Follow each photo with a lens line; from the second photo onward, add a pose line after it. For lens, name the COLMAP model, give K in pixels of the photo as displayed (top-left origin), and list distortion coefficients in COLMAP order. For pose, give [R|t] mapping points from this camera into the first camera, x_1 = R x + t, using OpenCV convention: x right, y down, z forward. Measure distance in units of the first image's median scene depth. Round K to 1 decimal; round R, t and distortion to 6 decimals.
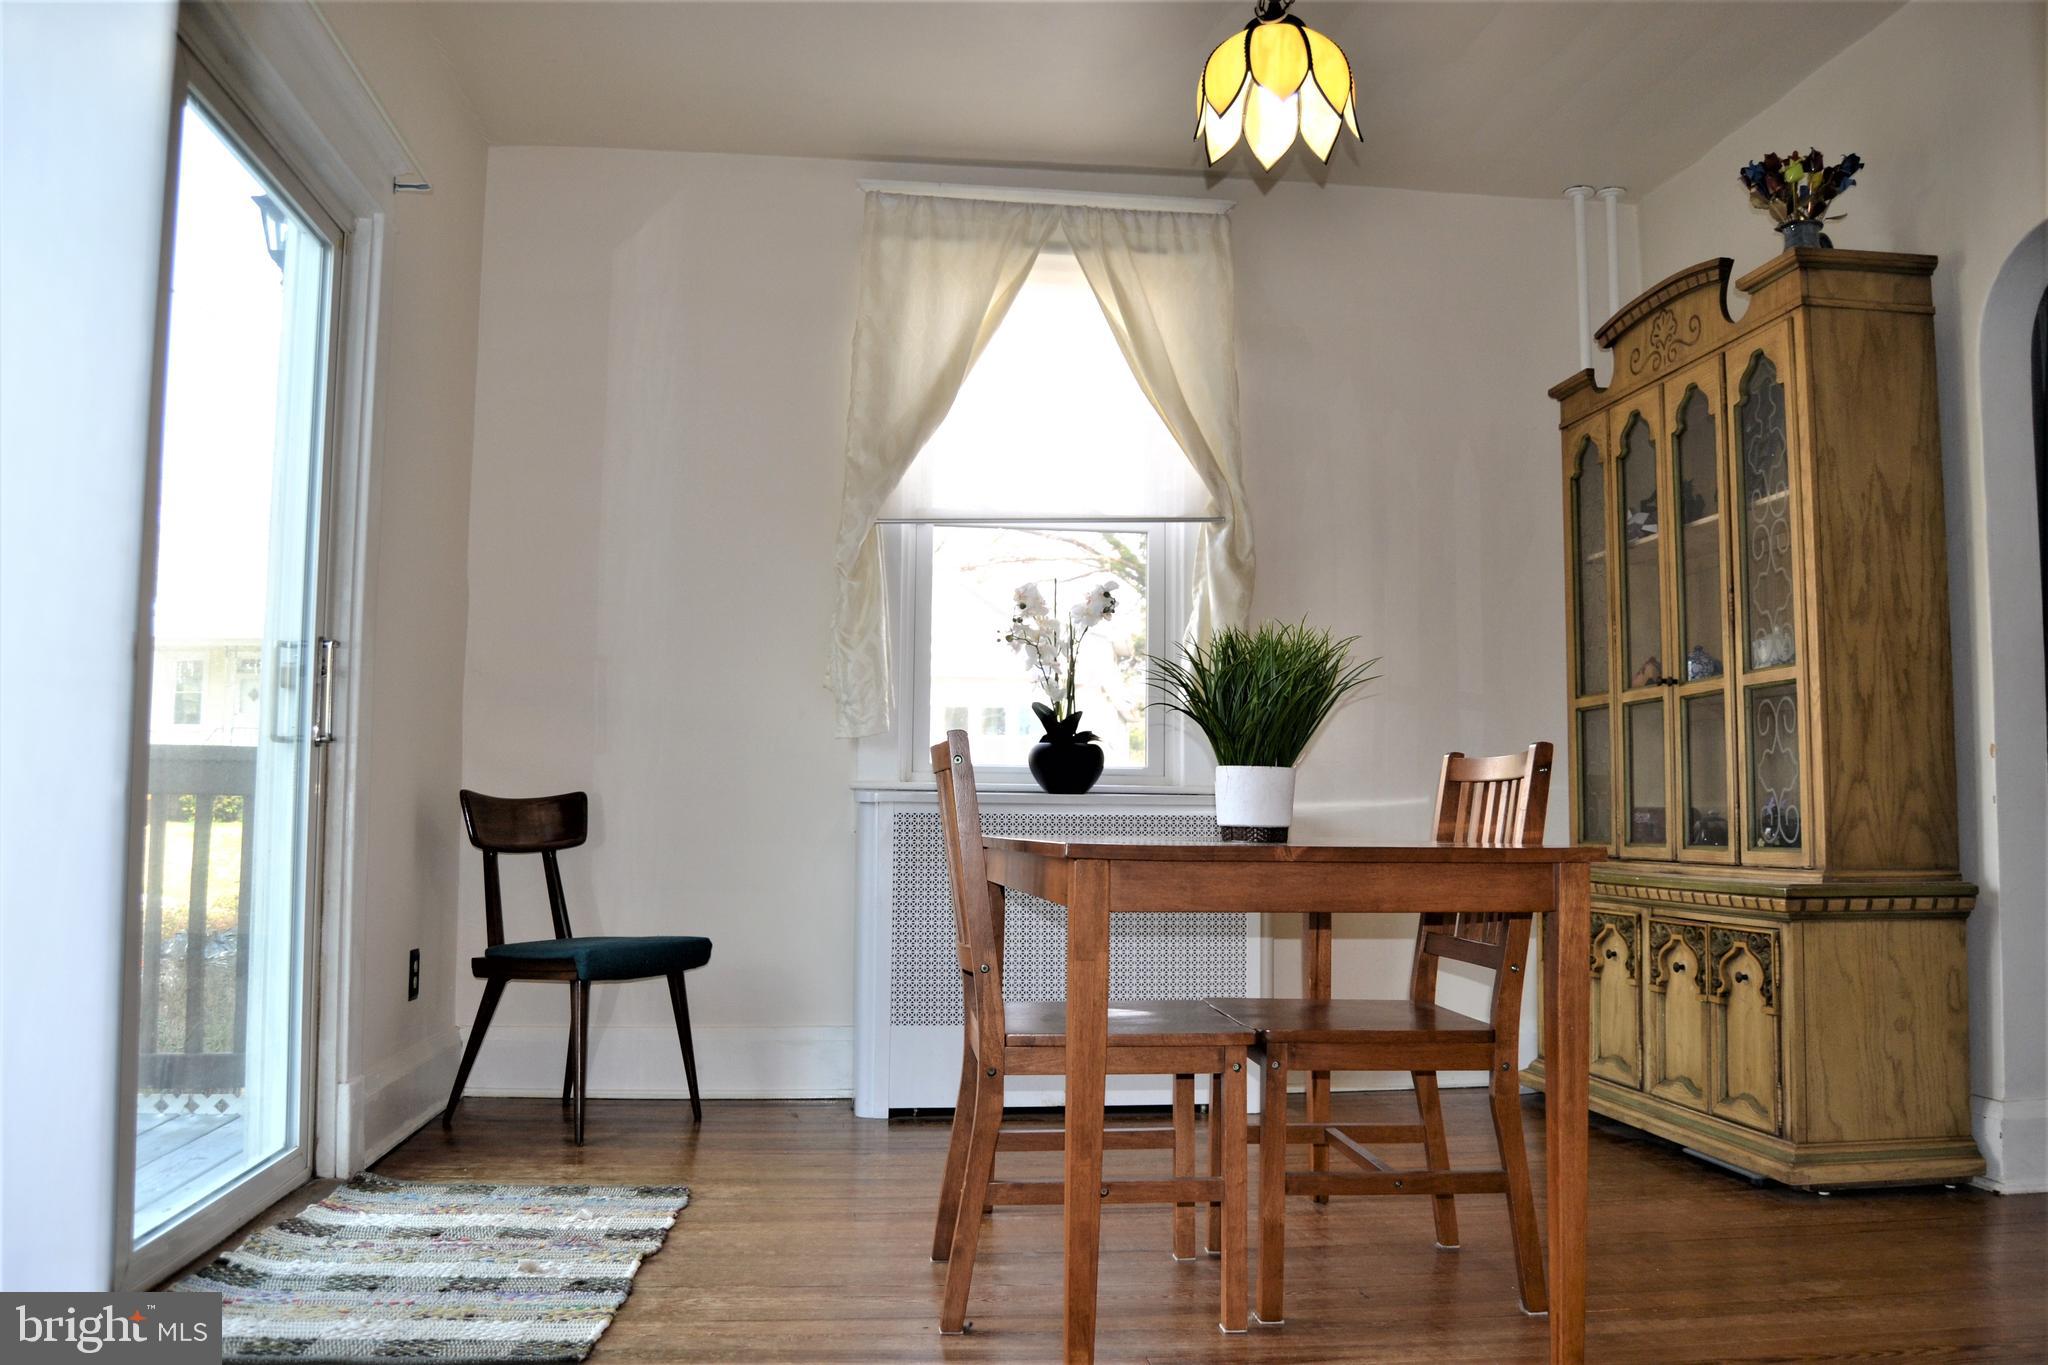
lens RADIAL K [[1652.6, 0, 1010.9], [0, 1652.6, 686.9], [0, 0, 1]] dist [-0.099525, 0.047190]
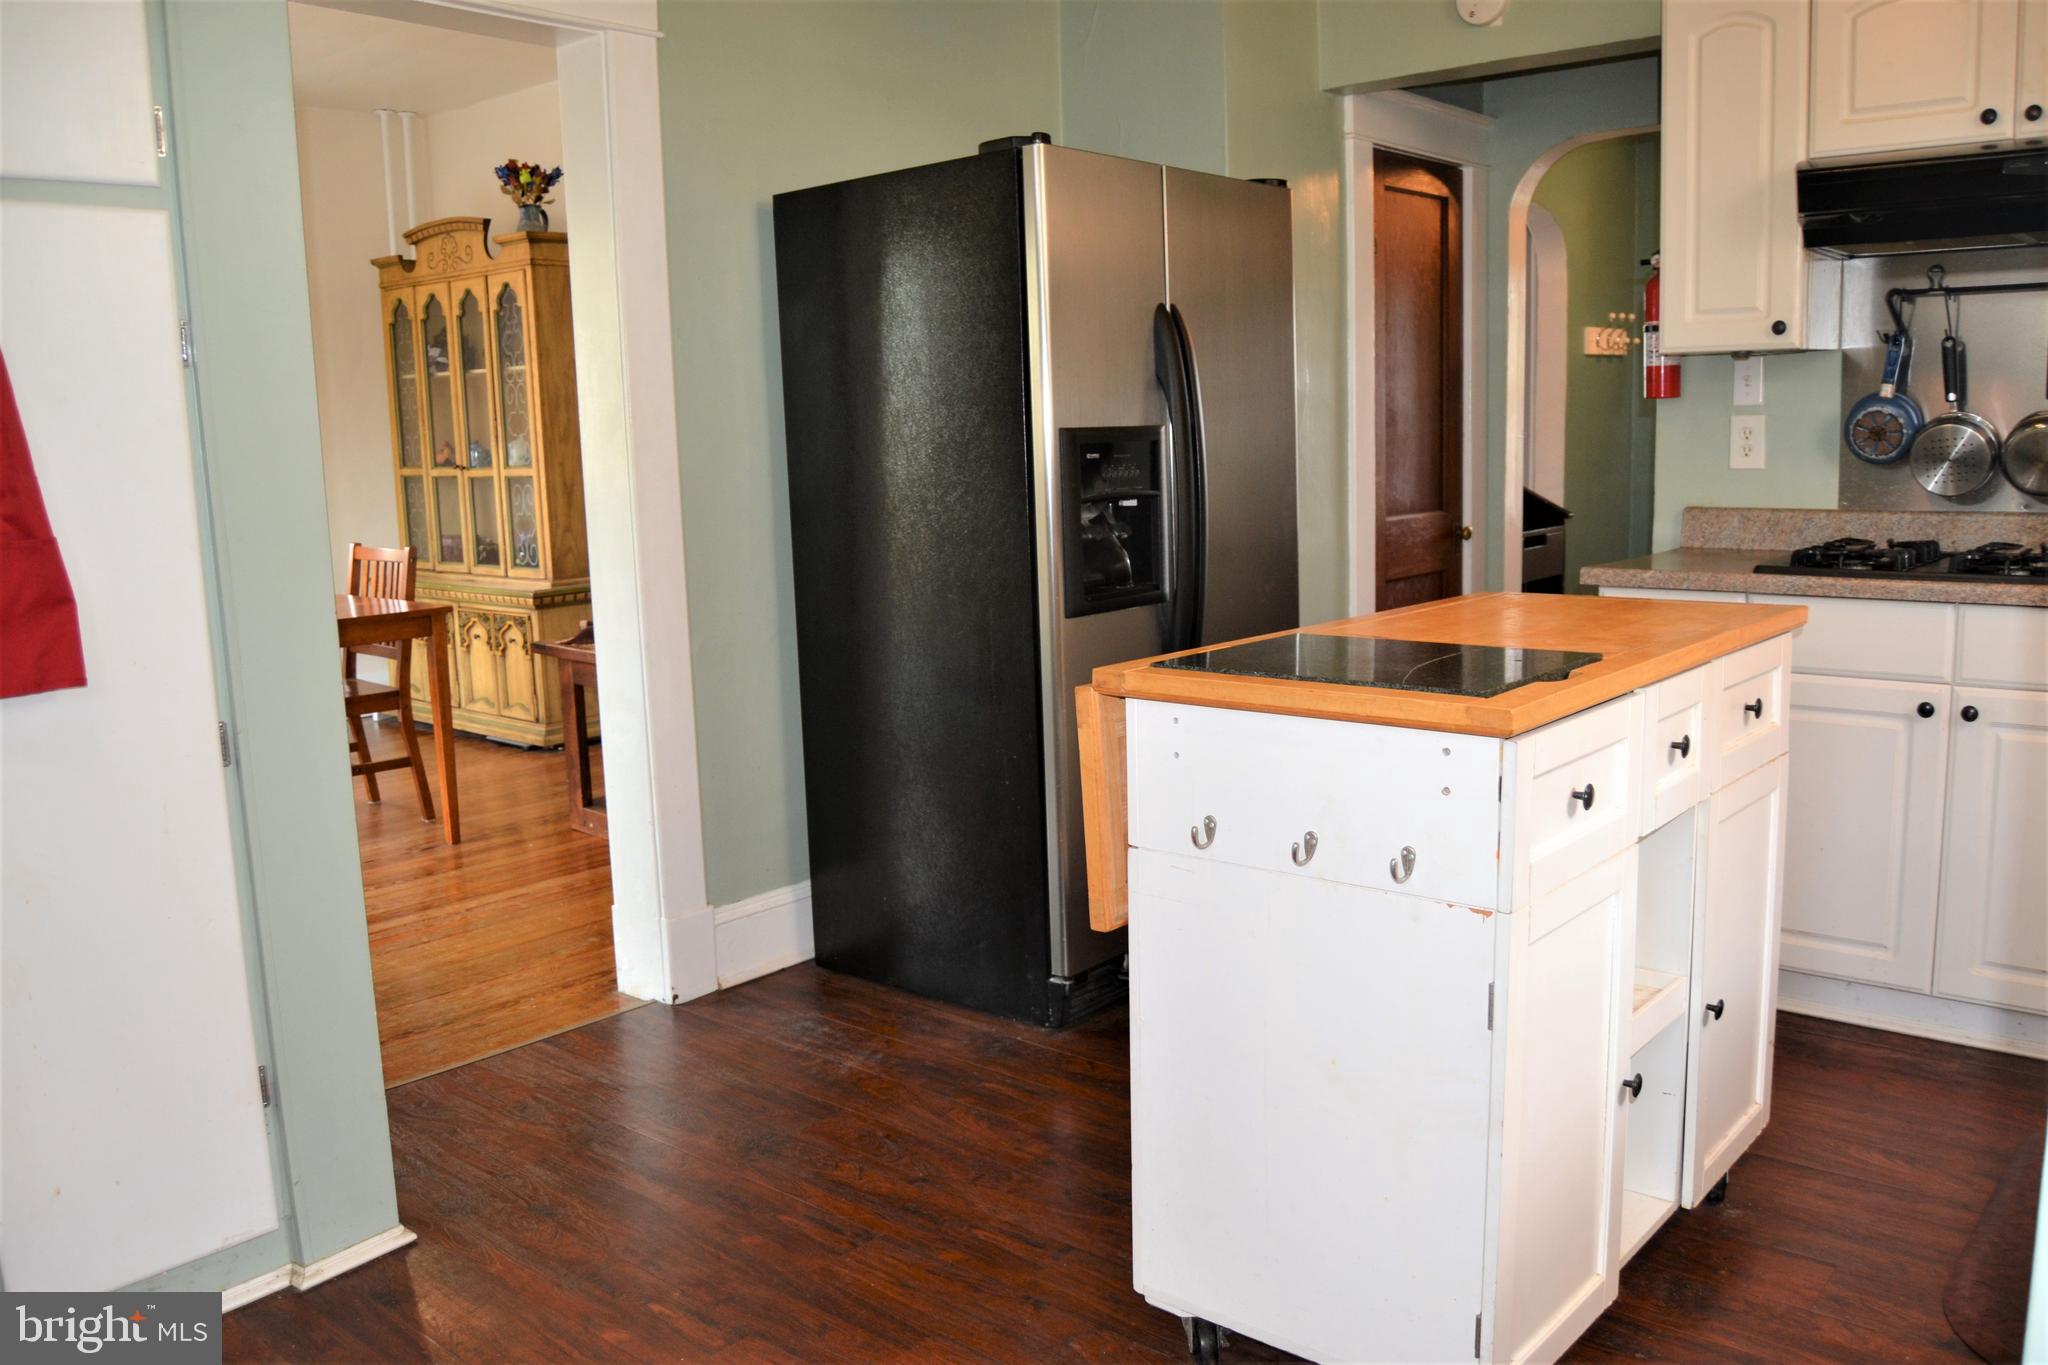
lens RADIAL K [[1652.6, 0, 1022.9], [0, 1652.6, 684.6], [0, 0, 1]] dist [-0.099525, 0.047190]
pose [[0.743916, -0.136291, 0.654228, -0.313359], [-0.022518, 0.973314, 0.228370, -0.193870], [-0.667894, -0.184620, 0.720995, -0.679960]]
